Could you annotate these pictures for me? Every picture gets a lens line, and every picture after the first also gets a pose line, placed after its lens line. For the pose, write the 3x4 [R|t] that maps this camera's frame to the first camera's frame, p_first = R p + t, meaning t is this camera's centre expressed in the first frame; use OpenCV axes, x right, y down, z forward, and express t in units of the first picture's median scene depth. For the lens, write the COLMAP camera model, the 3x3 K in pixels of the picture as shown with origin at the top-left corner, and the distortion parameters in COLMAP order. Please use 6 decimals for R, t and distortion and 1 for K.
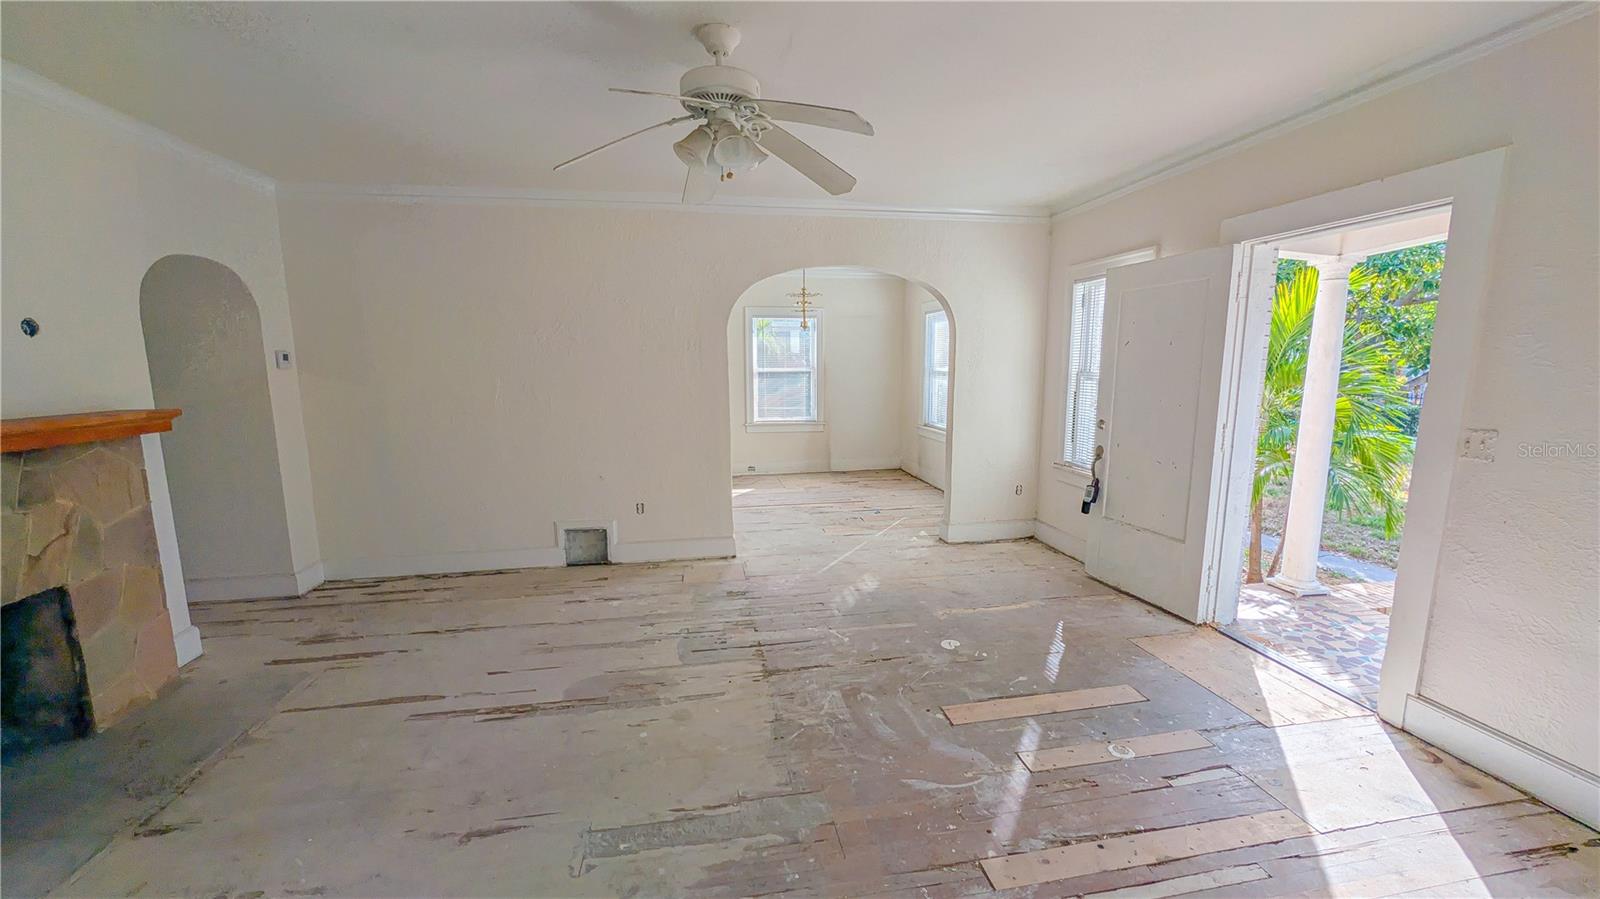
lens RADIAL K [[616.7, 0, 797.4], [0, 616.7, 449.2], [0, 0, 1]] dist [-0.018632, 0.005883]
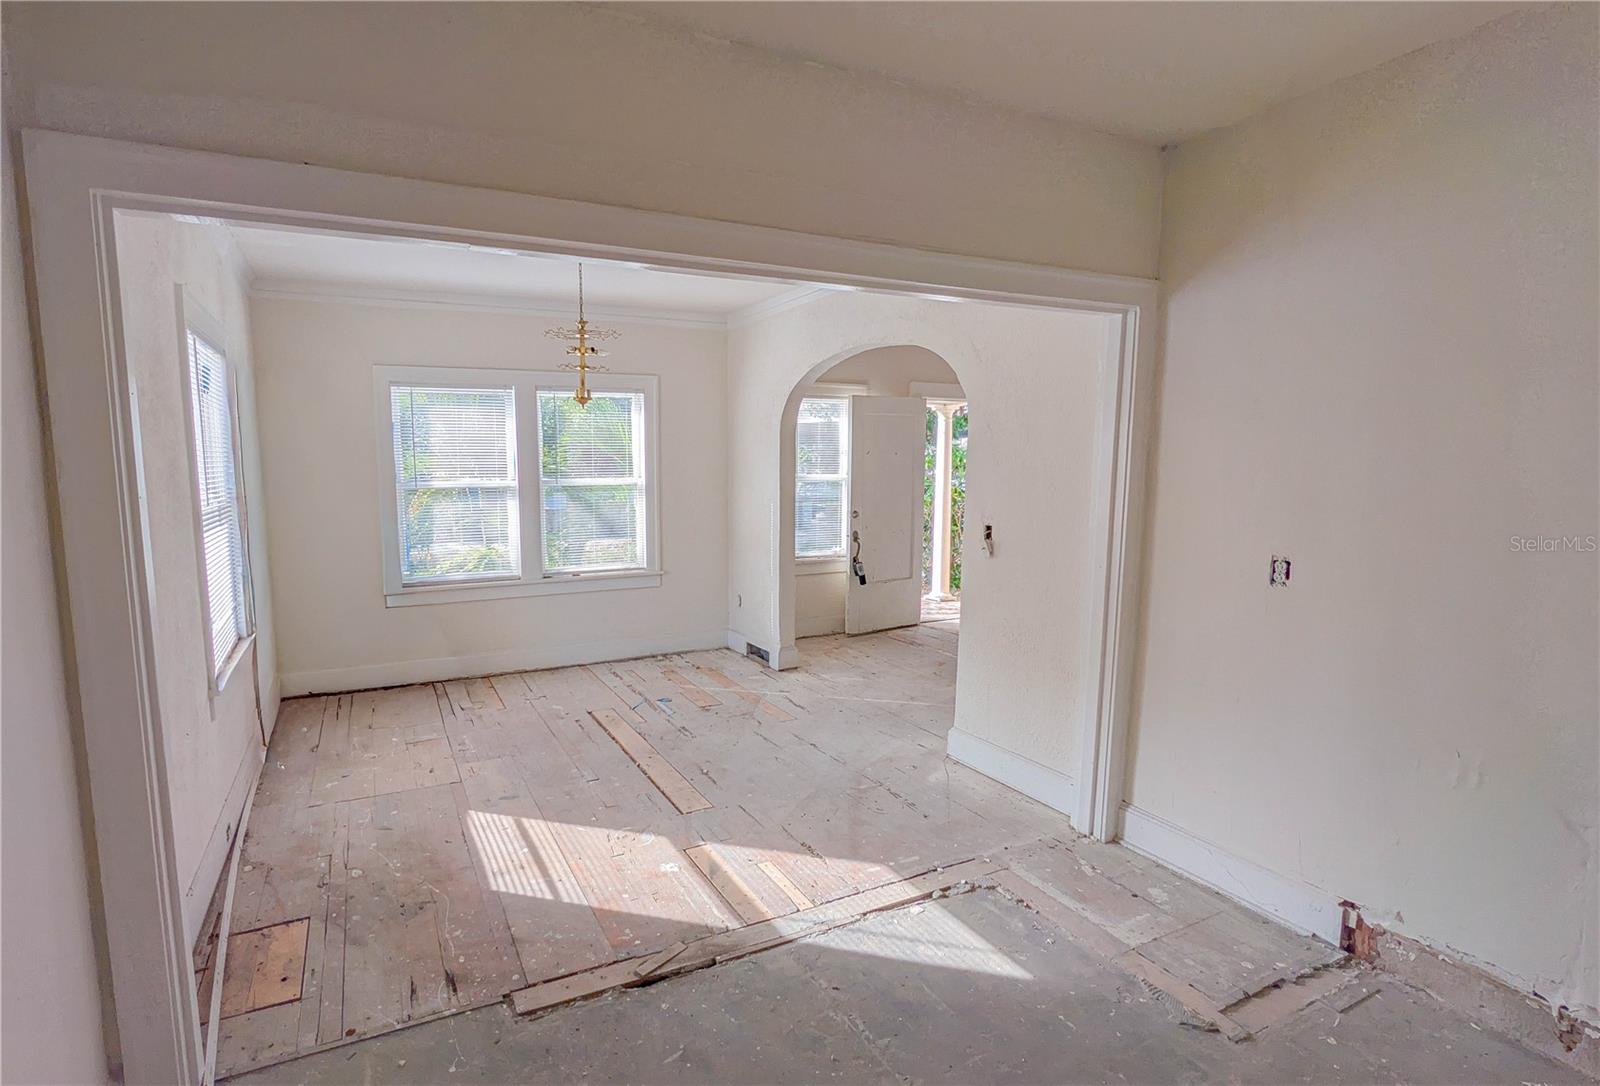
lens RADIAL K [[739.7, 0, 690.4], [0, 739.7, 550.4], [0, 0, 1]] dist [0.001138, 0.000035]
pose [[-0.252503, -0.101999, 0.962205, -1.174020], [0.148201, 0.978618, 0.142630, -0.305661], [-0.956179, 0.178615, -0.231988, 2.166883]]
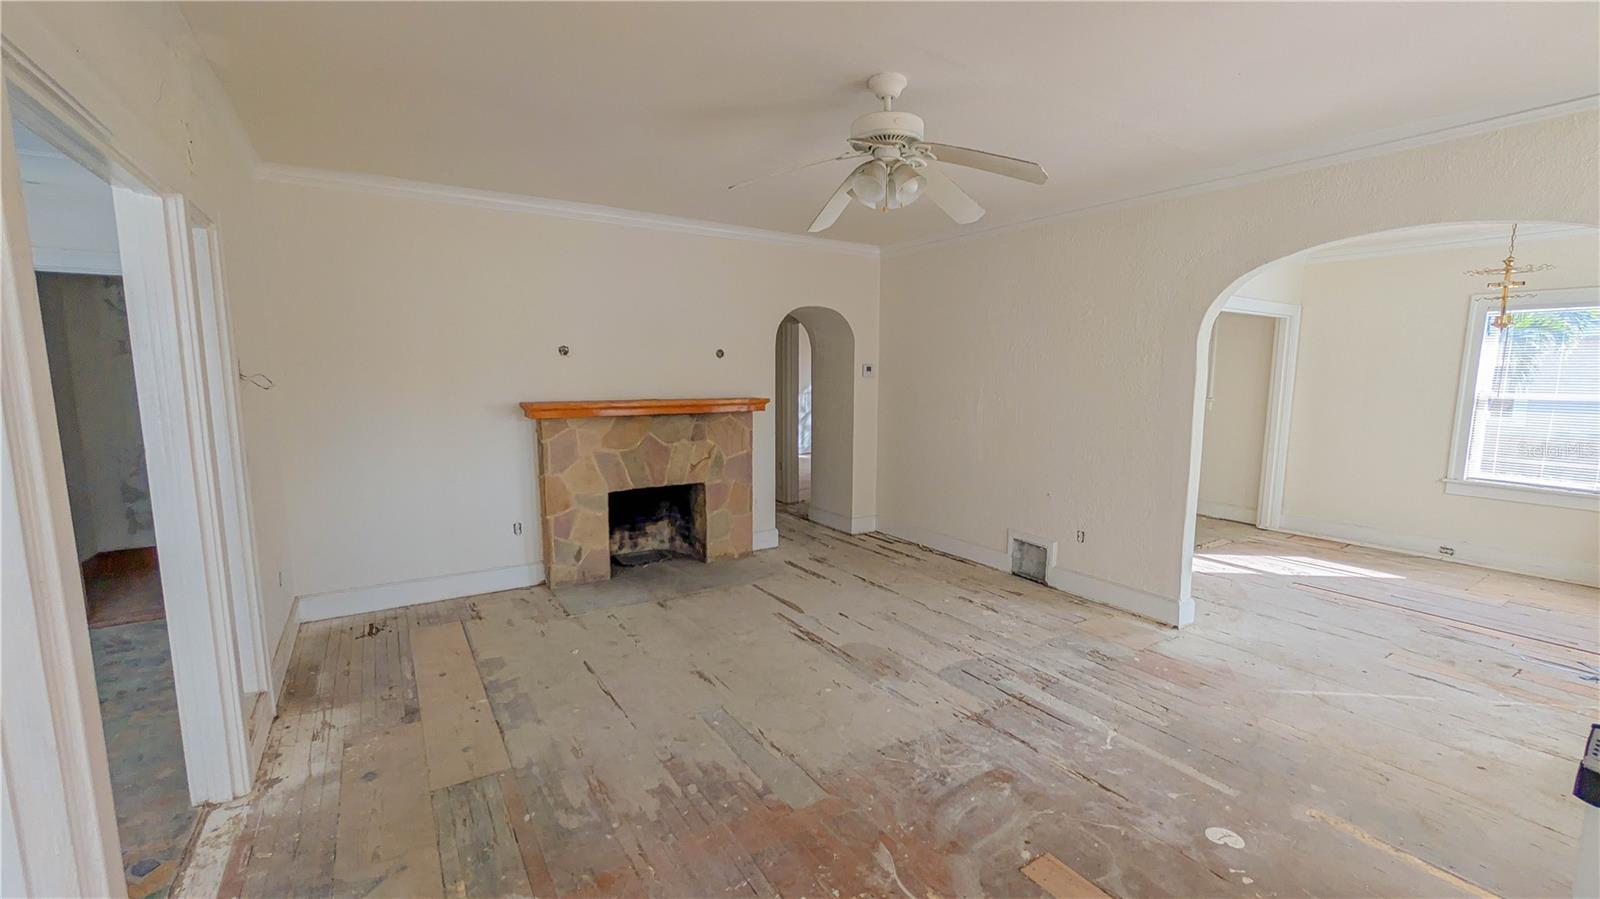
lens RADIAL K [[648.6, 0, 798.4], [0, 648.6, 453.9], [0, 0, 1]] dist [-0.018542, 0.004939]
pose [[0.391779, 0.125436, -0.911469, 0.640681], [-0.140696, 0.987179, 0.075380, -0.056331], [0.909238, 0.098708, 0.404404, 0.313716]]
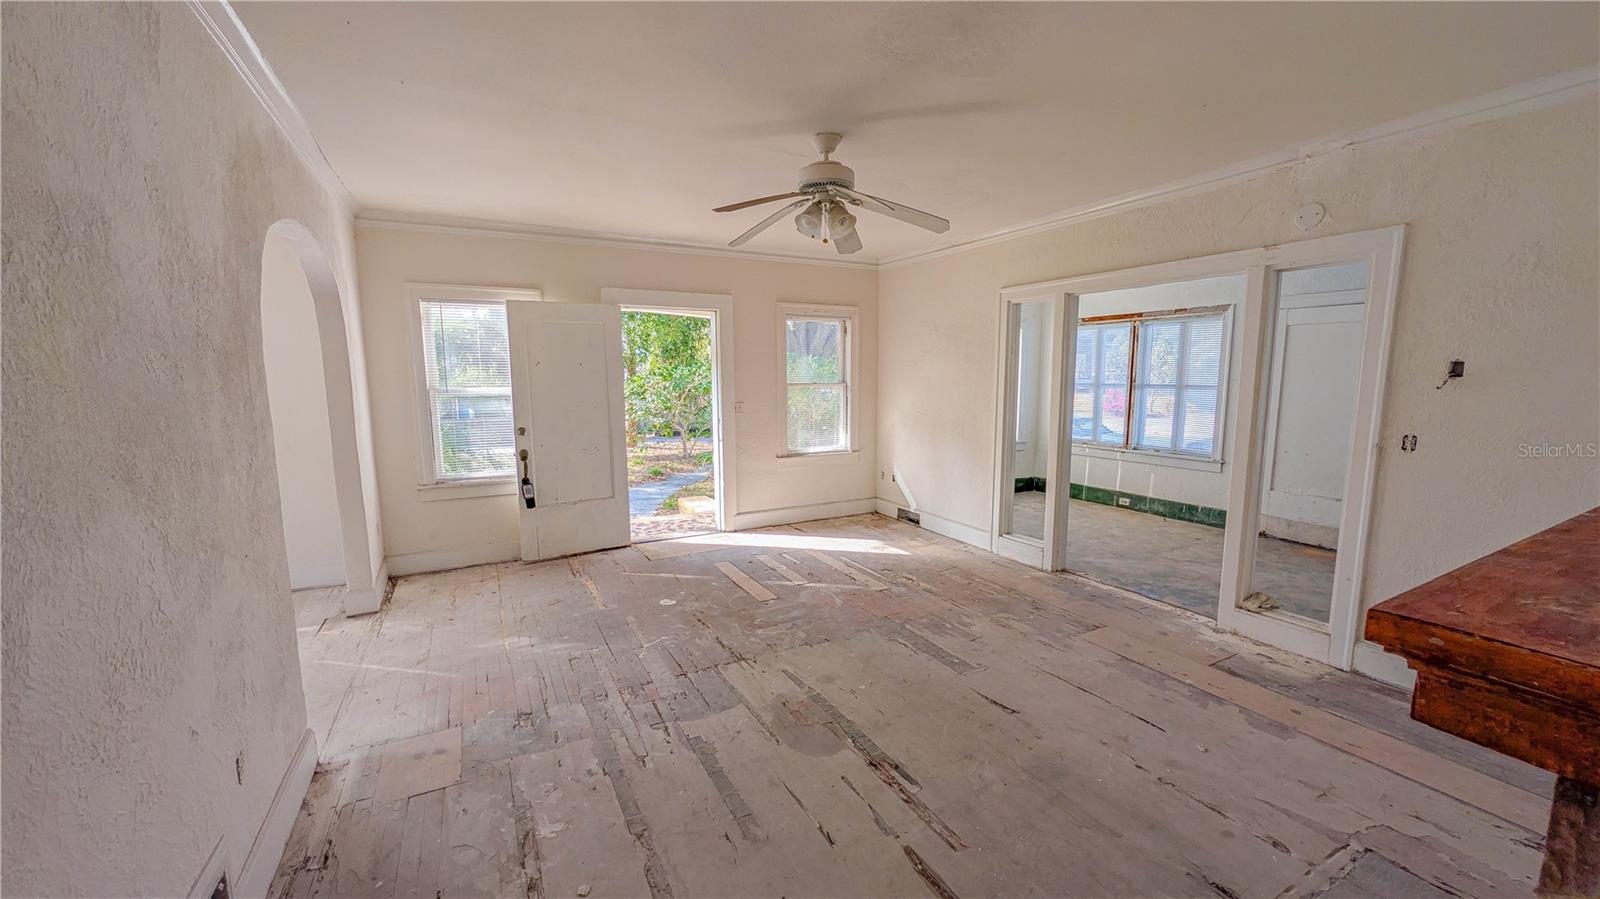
lens RADIAL K [[616.7, 0, 809.3], [0, 616.7, 454.9], [0, 0, 1]] dist [-0.018632, 0.005883]
pose [[-0.334916, -0.114342, 0.935285, -1.014761], [0.141768, 0.975196, 0.169987, -0.151848], [-0.931522, 0.189525, -0.310398, 1.092876]]
